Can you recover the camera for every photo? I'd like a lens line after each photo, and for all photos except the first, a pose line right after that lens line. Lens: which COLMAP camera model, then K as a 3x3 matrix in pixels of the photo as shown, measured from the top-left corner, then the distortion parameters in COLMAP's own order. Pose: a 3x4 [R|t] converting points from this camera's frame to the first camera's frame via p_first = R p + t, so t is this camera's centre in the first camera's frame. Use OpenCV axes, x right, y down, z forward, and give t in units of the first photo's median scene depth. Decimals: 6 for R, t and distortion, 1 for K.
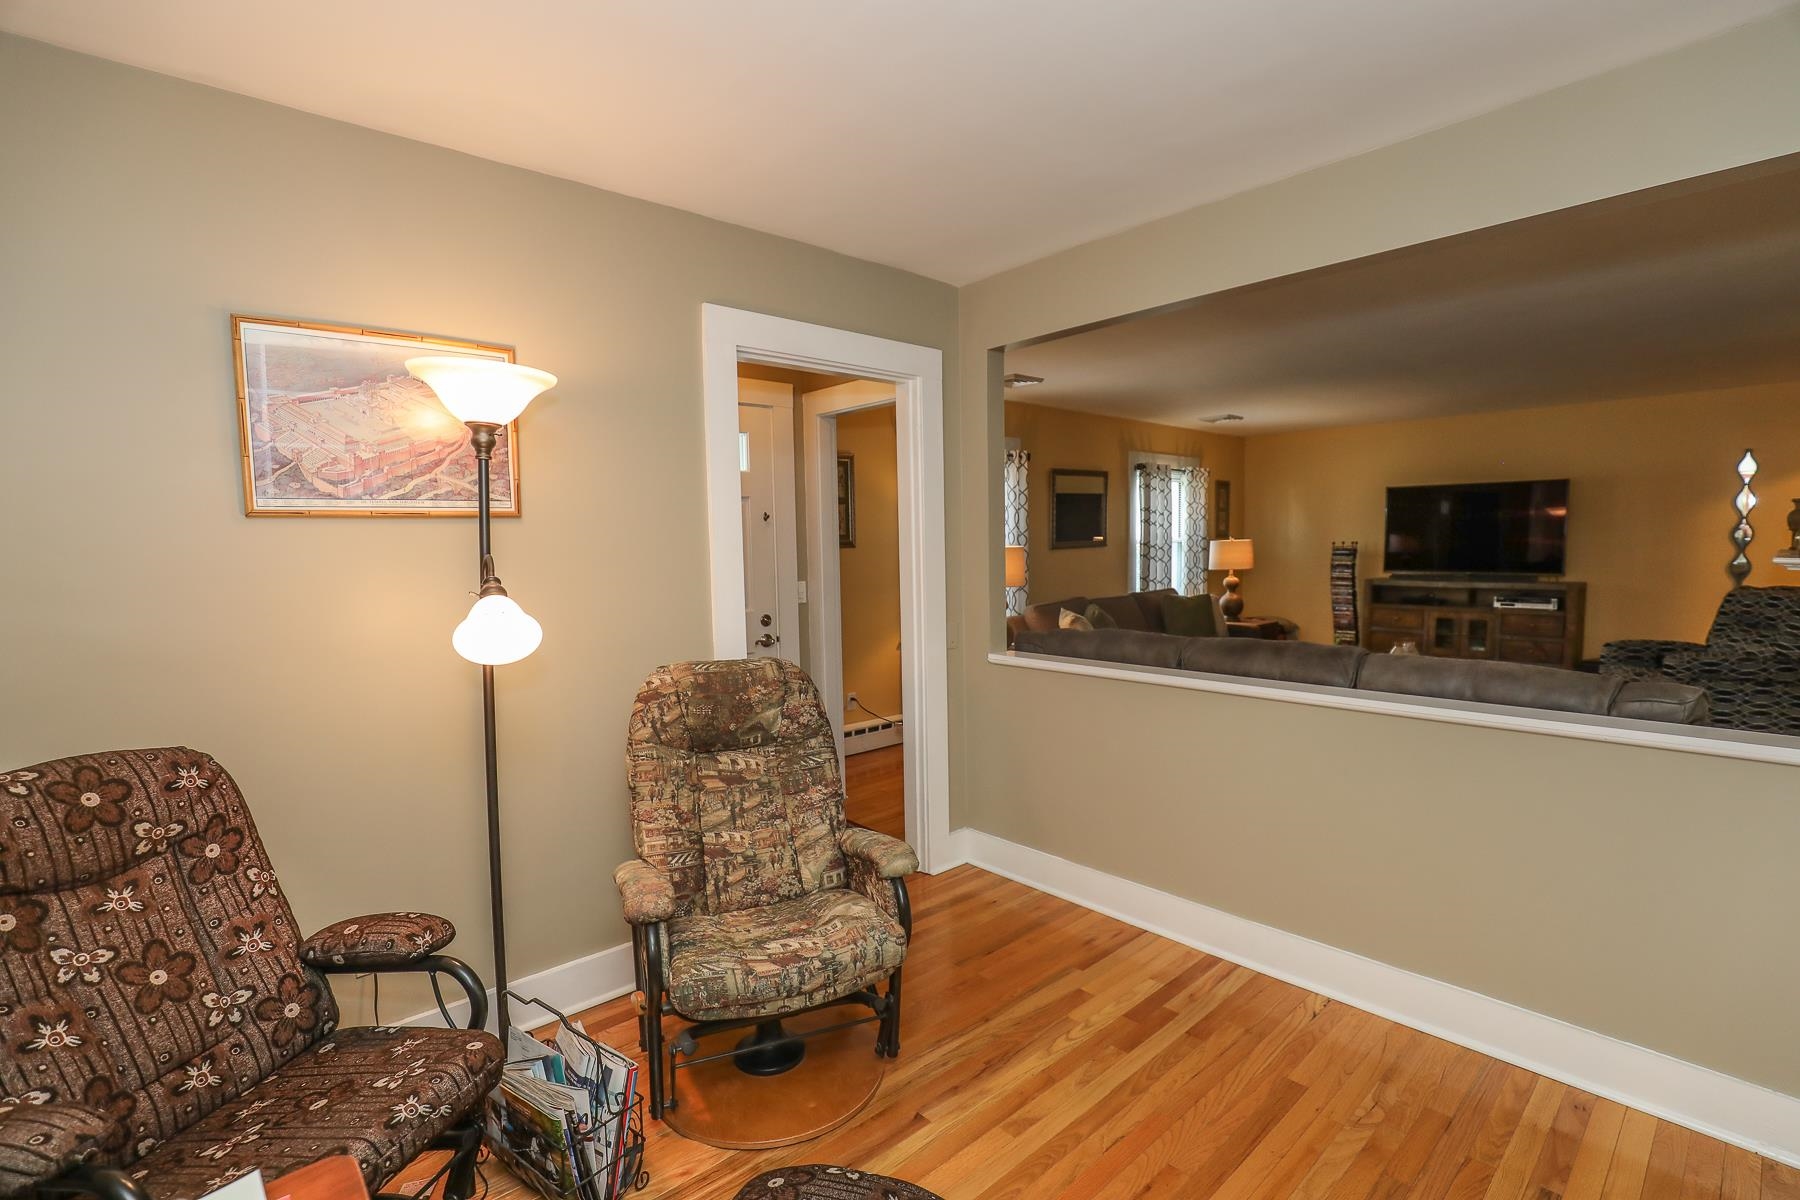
lens RADIAL K [[827.9, 0, 909.9], [0, 827.9, 612.8], [0, 0, 1]] dist [-0.033164, 0.006457]
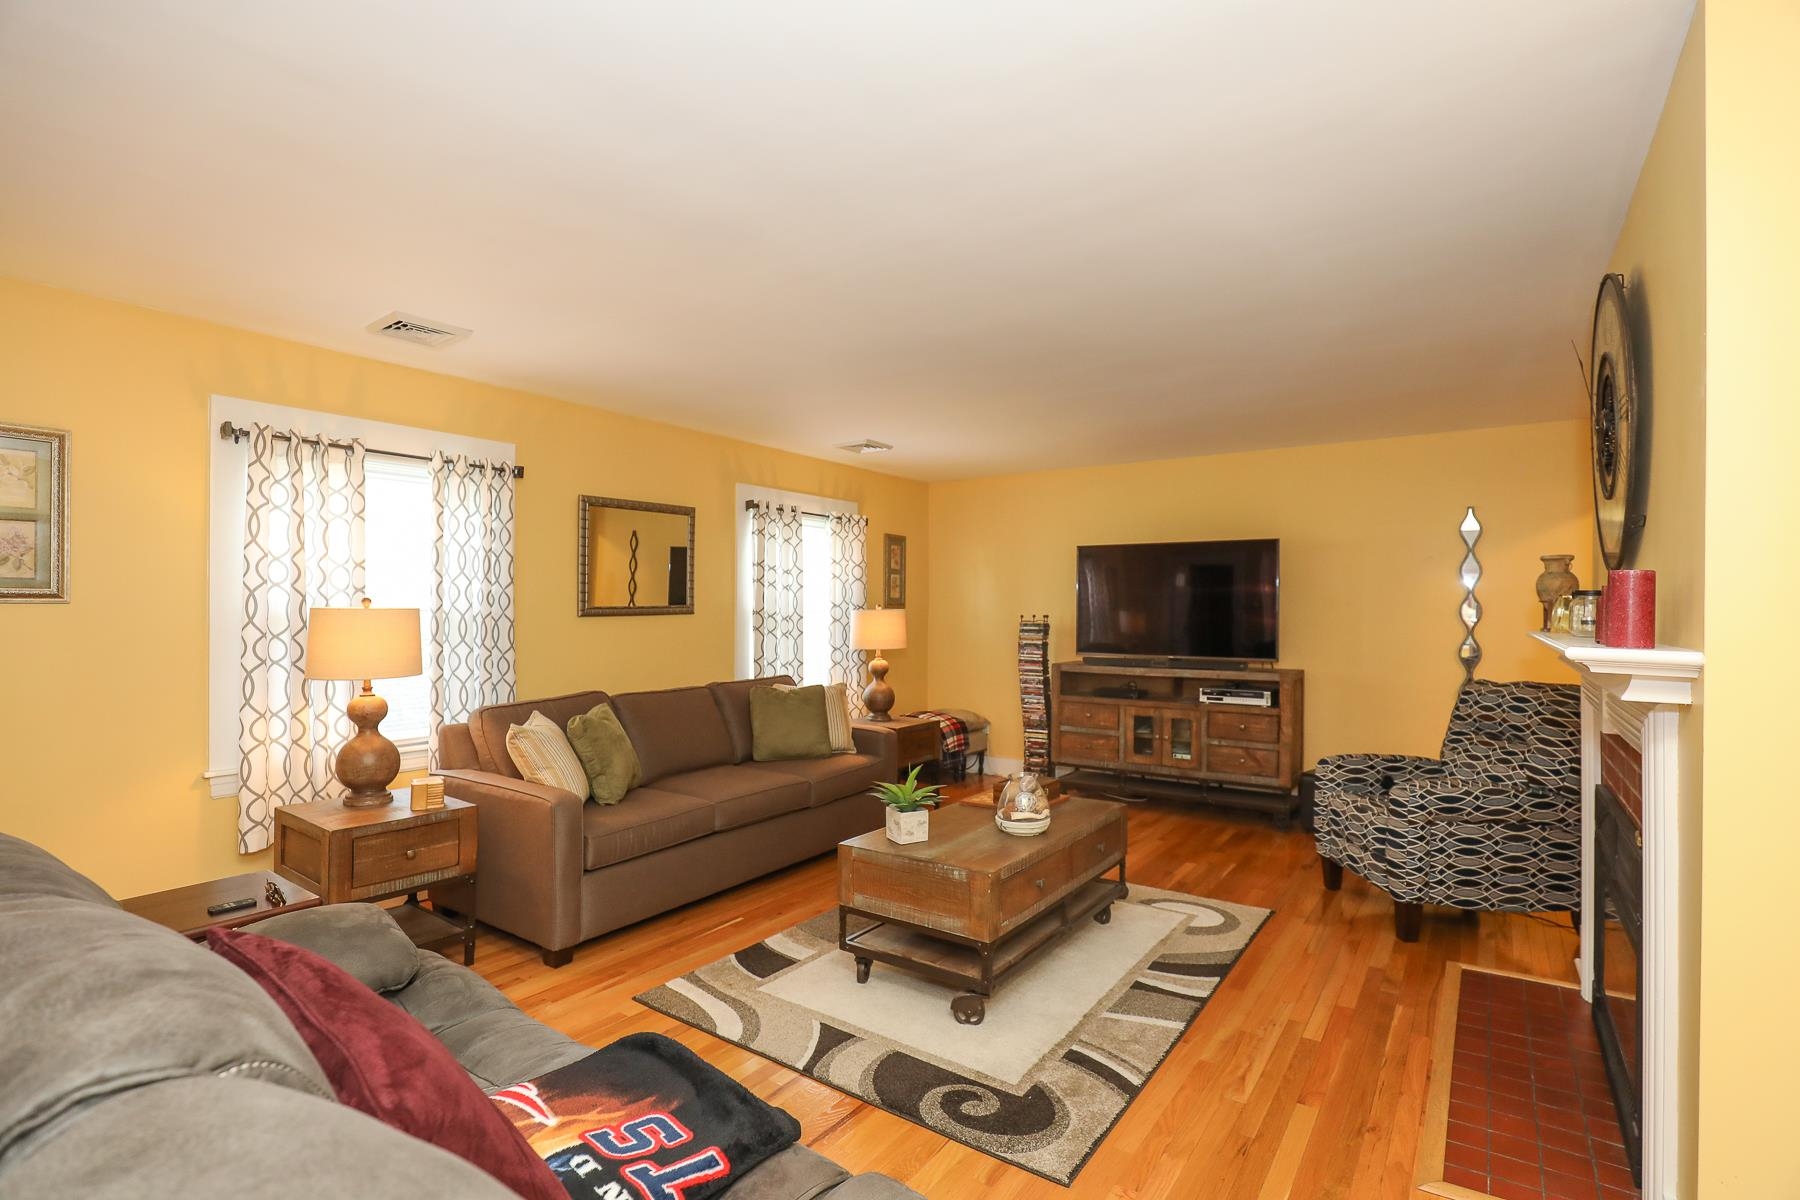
lens RADIAL K [[851.7, 0, 906.5], [0, 851.7, 610.9], [0, 0, 1]] dist [-0.030344, 0.002899]
pose [[0.974774, 0.020476, 0.222254, 0.271916], [-0.000837, 0.996111, -0.088101, -0.021991], [-0.223194, 0.085693, 0.971000, 0.281819]]
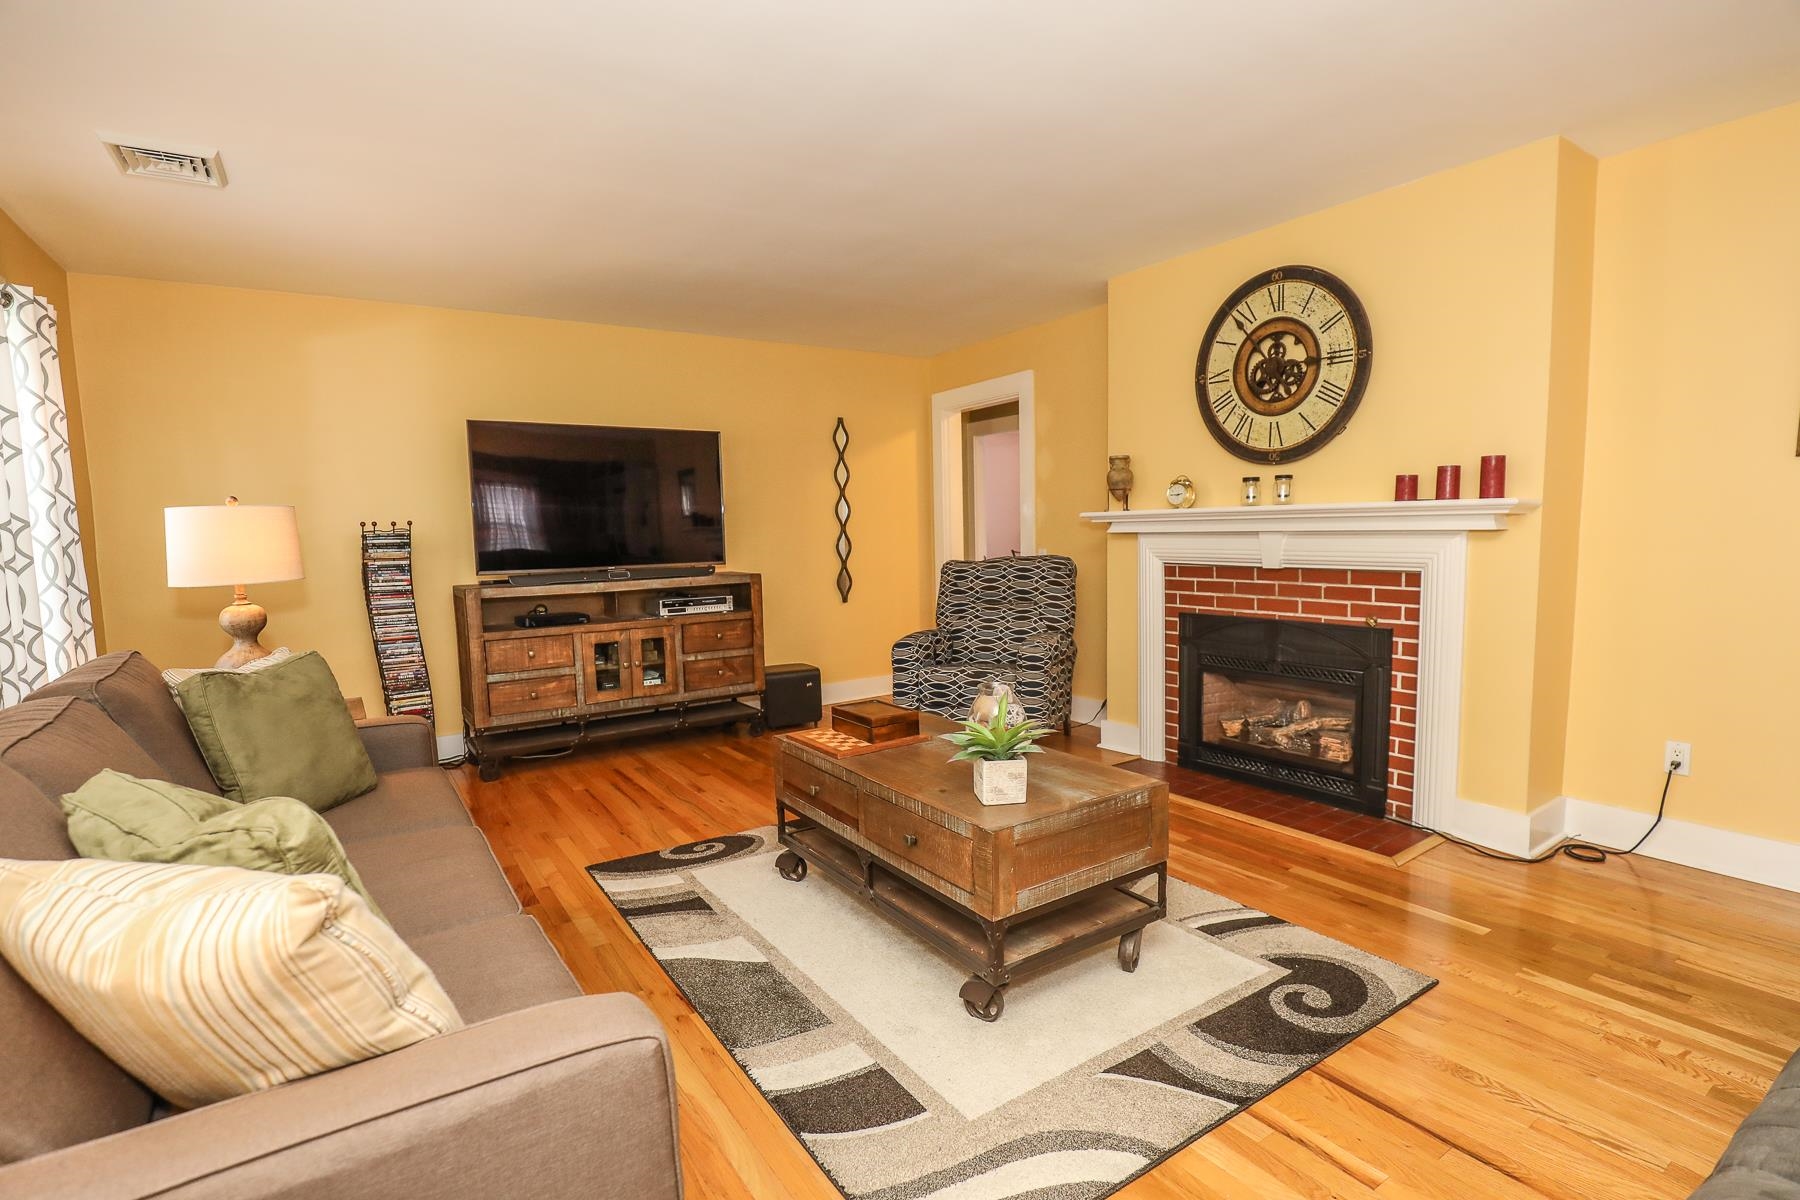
lens RADIAL K [[860.3, 0, 919.1], [0, 860.3, 611.8], [0, 0, 1]] dist [-0.039908, 0.008411]
pose [[0.133598, -0.082477, 0.987598, 0.054979], [0.107146, 0.991892, 0.068341, -0.036435], [-0.985227, 0.096687, 0.141351, 0.707165]]
